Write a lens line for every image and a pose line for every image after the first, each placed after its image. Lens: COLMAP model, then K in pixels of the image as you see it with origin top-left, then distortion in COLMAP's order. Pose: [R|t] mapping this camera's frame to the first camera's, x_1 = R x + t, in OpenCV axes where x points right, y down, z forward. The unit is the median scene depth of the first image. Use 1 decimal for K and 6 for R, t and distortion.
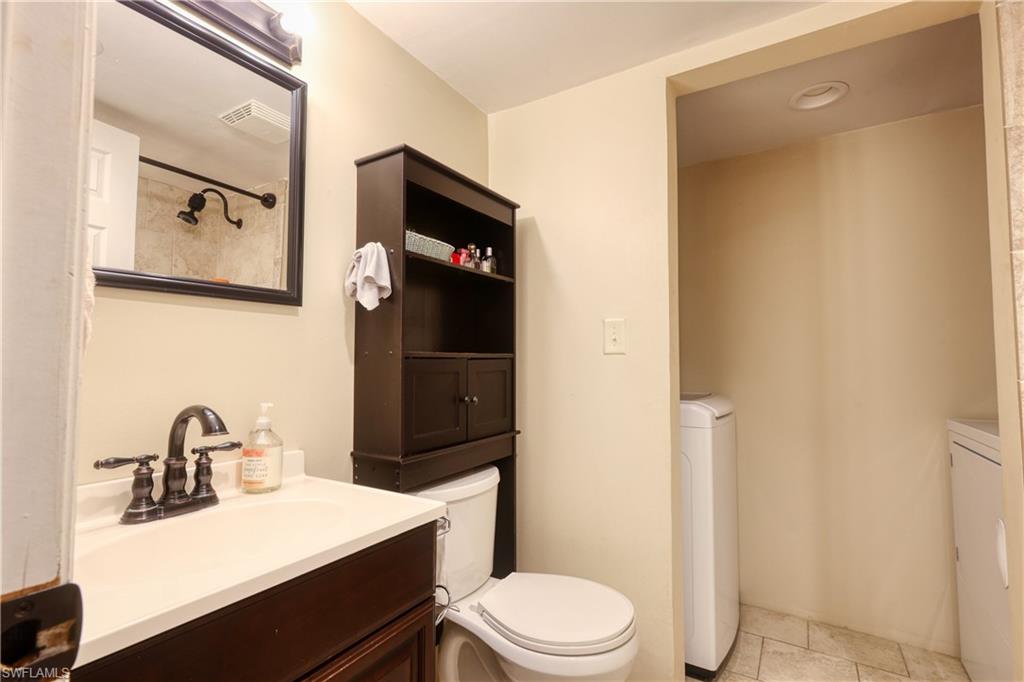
lens RADIAL K [[468.7, 0, 509.0], [0, 468.7, 340.2], [0, 0, 1]] dist [-0.001111, 0.000591]
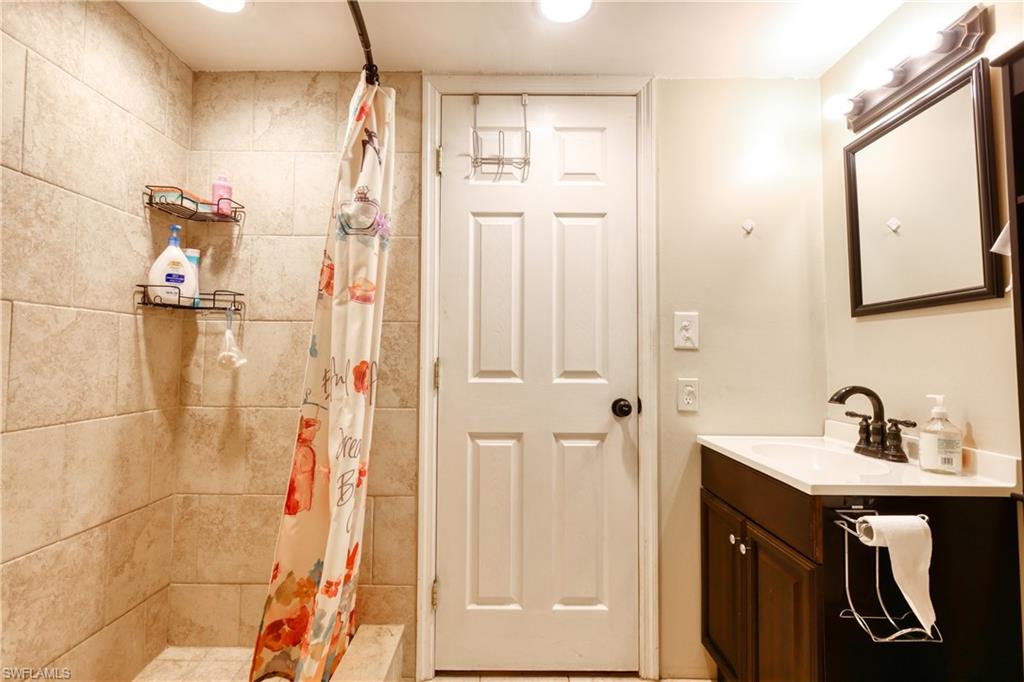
lens RADIAL K [[468.7, 0, 509.0], [0, 468.7, 340.2], [0, 0, 1]] dist [-0.001111, 0.000591]
pose [[-0.852483, -0.021474, -0.522315, 1.091971], [0.025924, 0.996190, -0.083268, 0.079047], [0.522113, -0.084525, -0.848678, 1.631143]]
